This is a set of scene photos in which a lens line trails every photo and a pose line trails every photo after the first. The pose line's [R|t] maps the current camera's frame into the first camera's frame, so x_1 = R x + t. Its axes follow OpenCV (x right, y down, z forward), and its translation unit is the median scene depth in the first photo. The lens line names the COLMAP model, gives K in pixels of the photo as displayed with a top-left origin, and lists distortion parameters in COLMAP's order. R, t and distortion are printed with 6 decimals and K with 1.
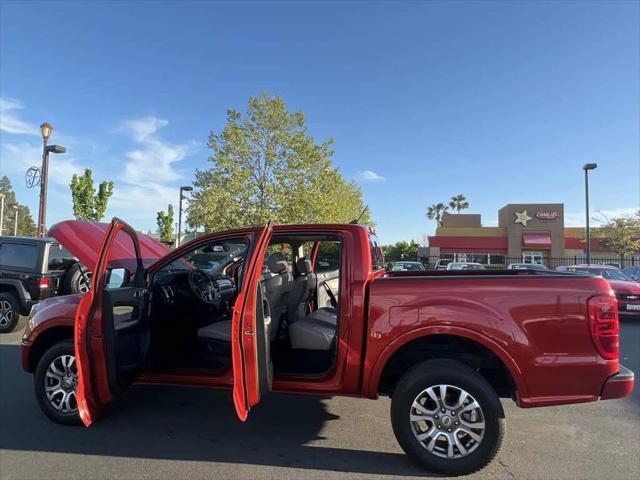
lens RADIAL K [[398.2, 0, 319.6], [0, 398.2, 235.0], [0, 0, 1]] dist [0.002837, -0.006642]
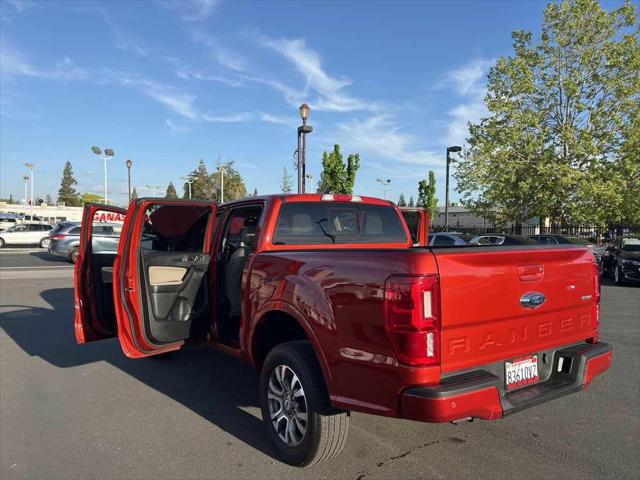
lens RADIAL K [[516.9, 0, 313.3], [0, 516.9, 240.7], [0, 0, 1]] dist [-0.001965, 0.012901]
pose [[0.703473, -0.001841, -0.710720, 0.274040], [0.048723, 0.997769, 0.045642, 0.009470], [0.709050, -0.066737, 0.701993, 0.054333]]
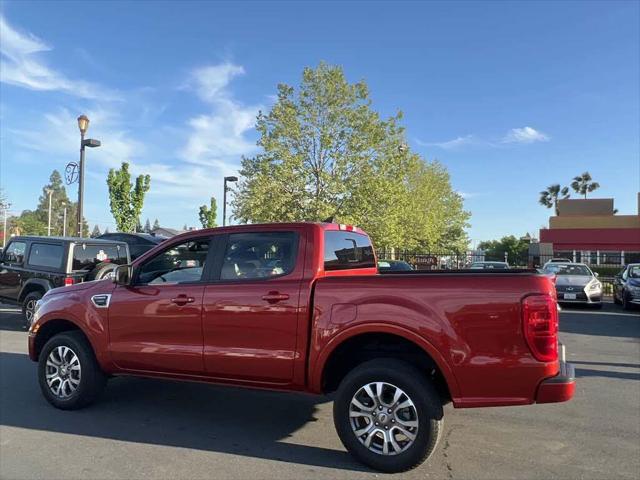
lens RADIAL K [[495.7, 0, 323.1], [0, 495.7, 235.2], [0, 0, 1]] dist [-0.000461, 0.001949]
pose [[0.982034, -0.010930, -0.188386, 0.093230], [0.013317, 0.999846, 0.011411, -0.002215], [0.188232, -0.013715, 0.982029, -0.056158]]
